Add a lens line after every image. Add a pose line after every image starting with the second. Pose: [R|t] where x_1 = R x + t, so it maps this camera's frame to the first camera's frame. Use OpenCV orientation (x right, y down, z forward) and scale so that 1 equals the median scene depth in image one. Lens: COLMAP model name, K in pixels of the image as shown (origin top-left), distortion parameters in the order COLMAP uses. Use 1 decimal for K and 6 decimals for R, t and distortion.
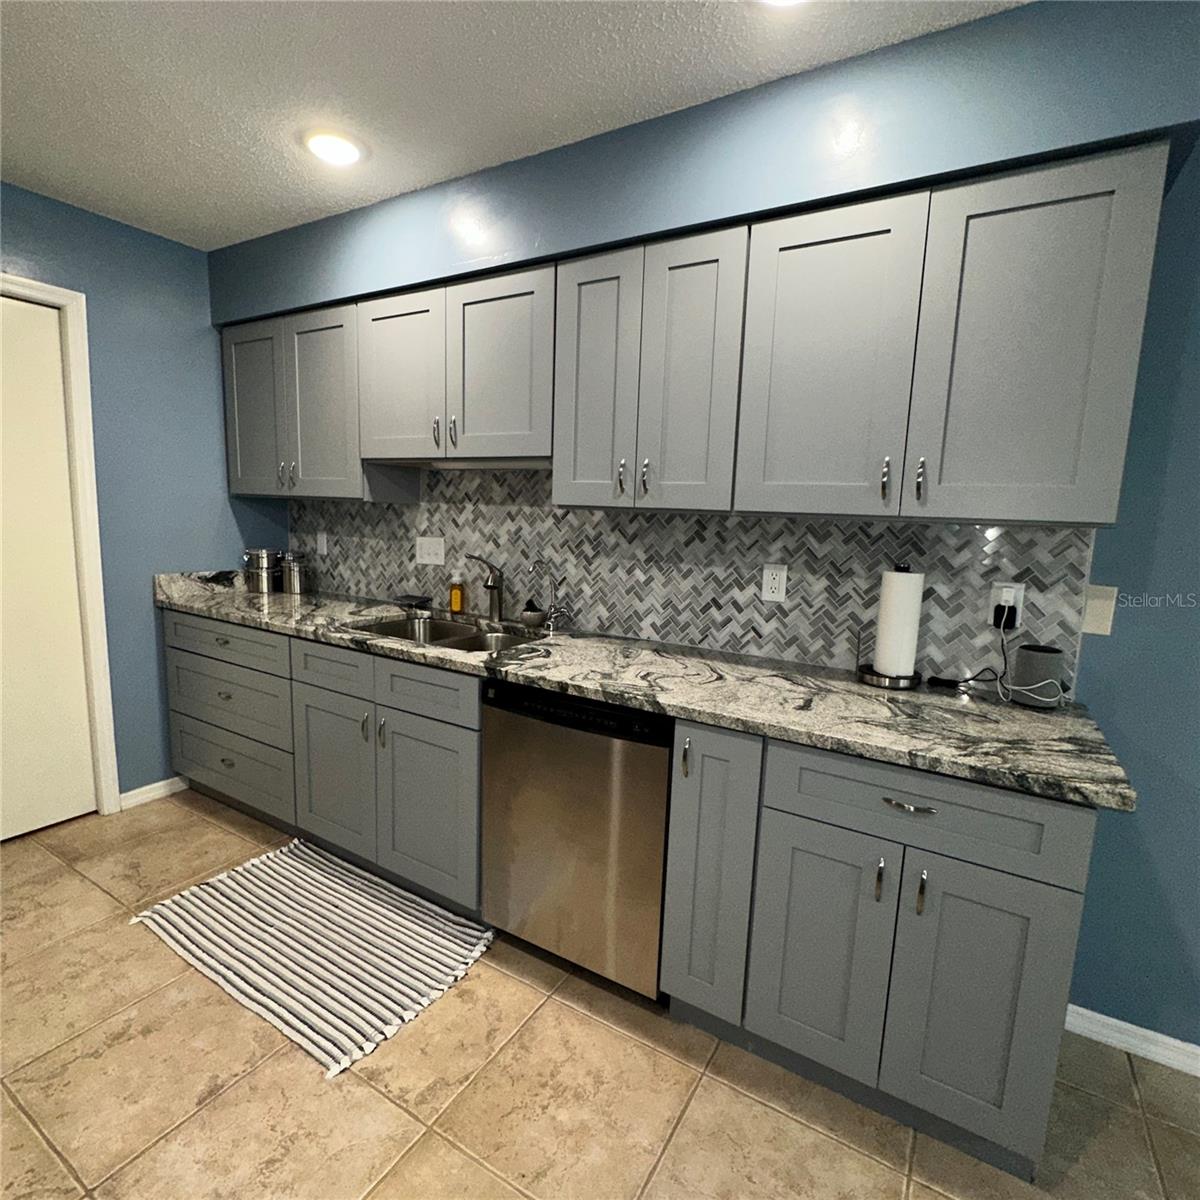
lens RADIAL K [[638.7, 0, 598.0], [0, 638.7, 600.5], [0, 0, 1]] dist [-0.004260, 0.000787]
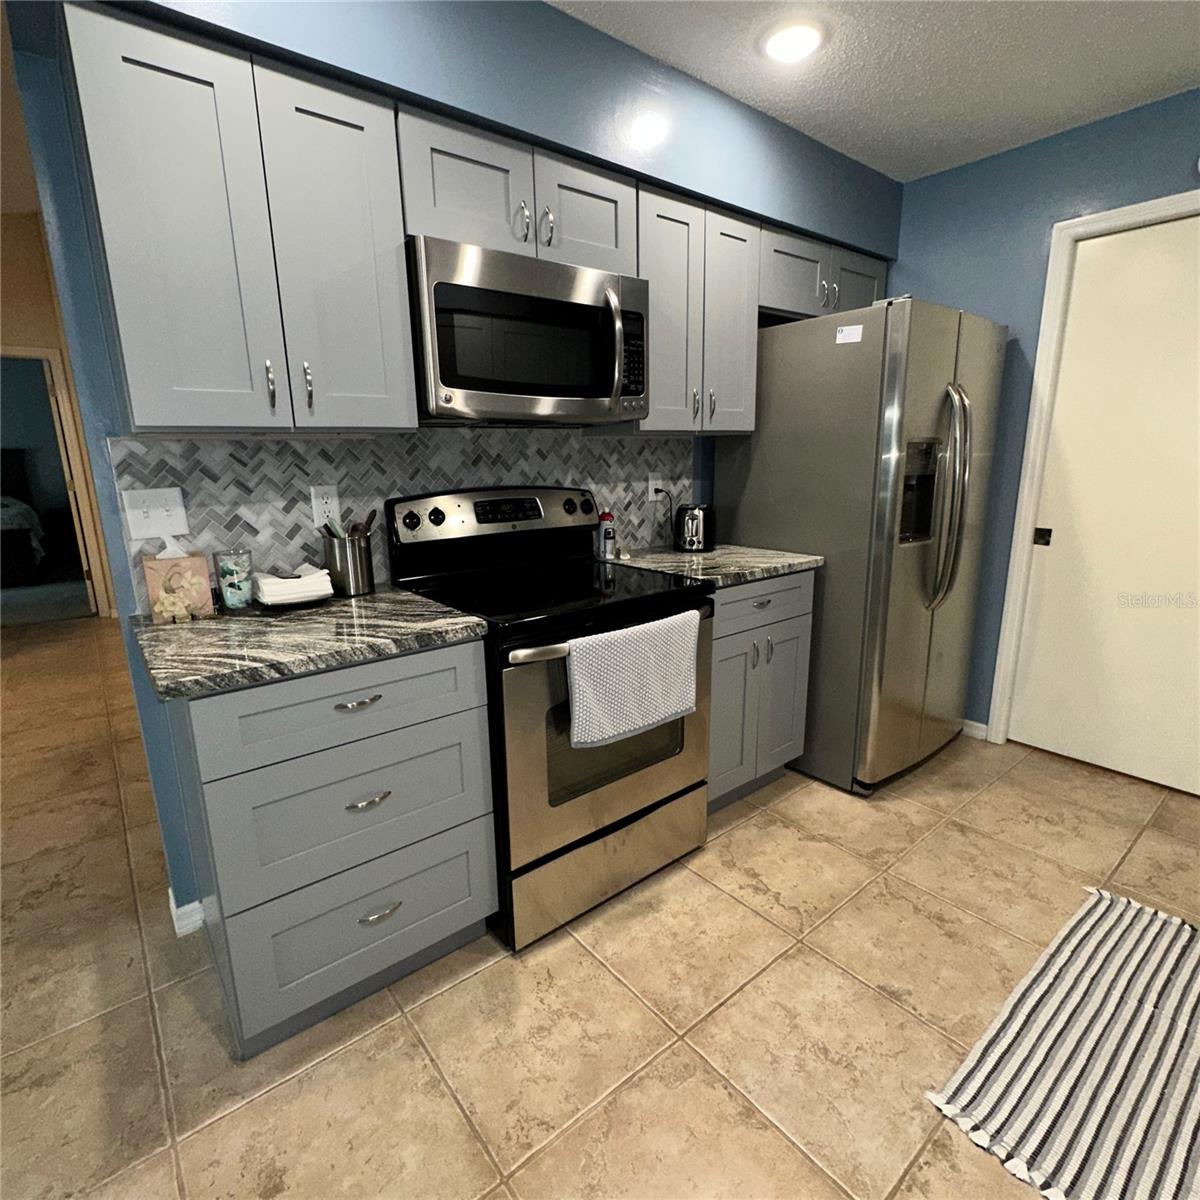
lens RADIAL K [[638.7, 0, 598.5], [0, 638.7, 601.0], [0, 0, 1]] dist [-0.004260, 0.000787]
pose [[-0.340418, 0.182320, -0.922429, 0.284049], [-0.131832, 0.962076, 0.238808, -0.028200], [0.930986, 0.202900, -0.303473, 0.505359]]
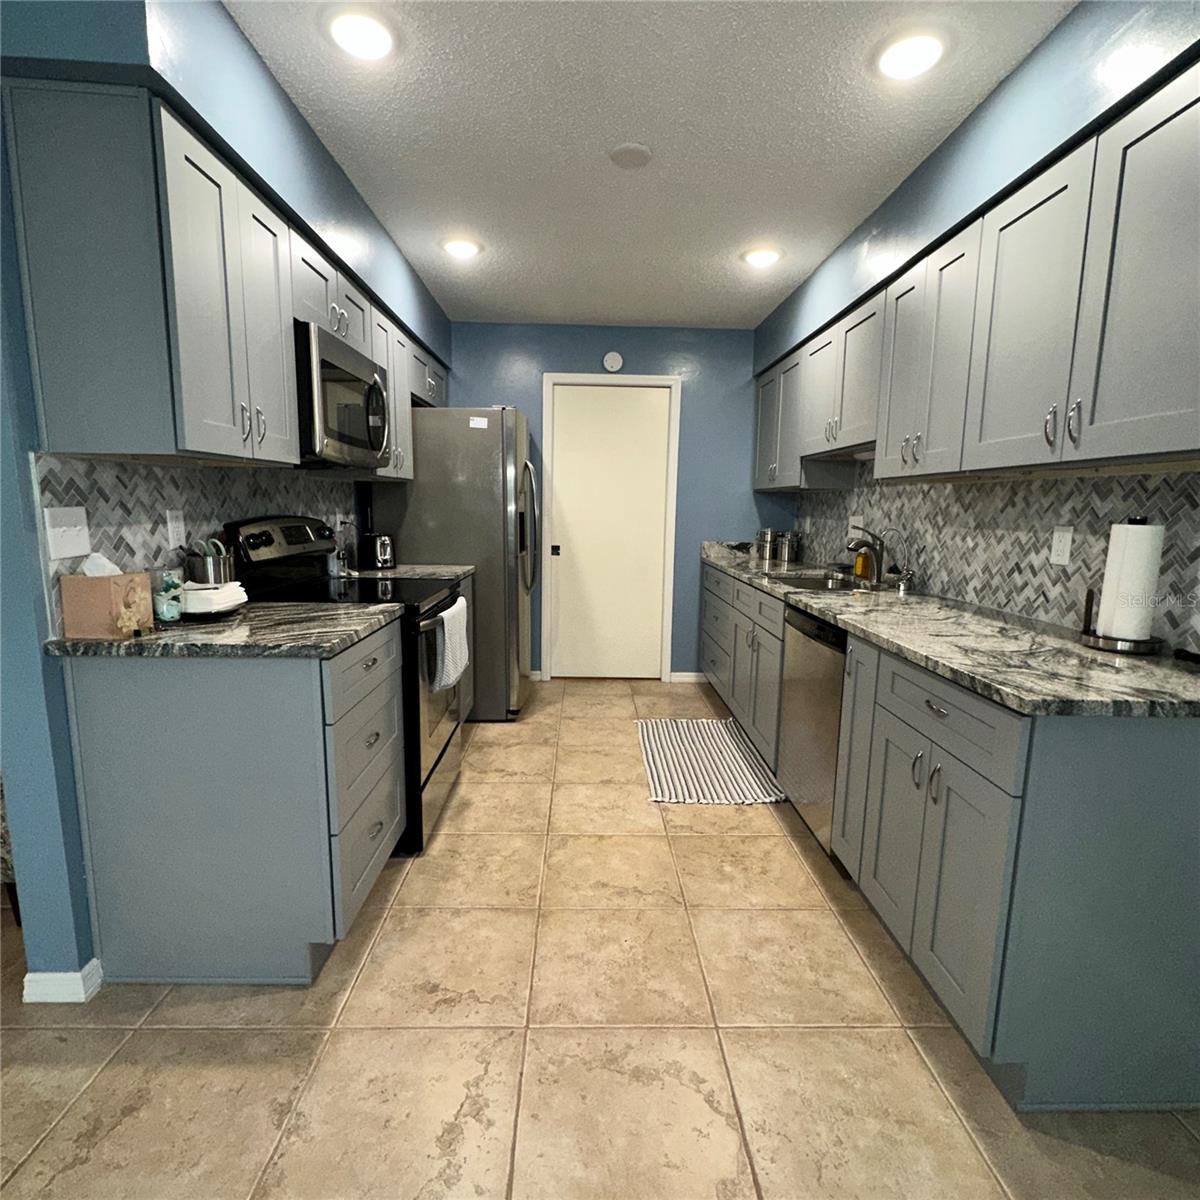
lens RADIAL K [[638.7, 0, 597.6], [0, 638.7, 601.5], [0, 0, 1]] dist [-0.004260, 0.000787]
pose [[0.534916, 0.099851, -0.838984, 0.680526], [-0.118755, 0.992020, 0.042349, 0.094126], [0.836518, 0.076980, 0.542506, -0.101804]]
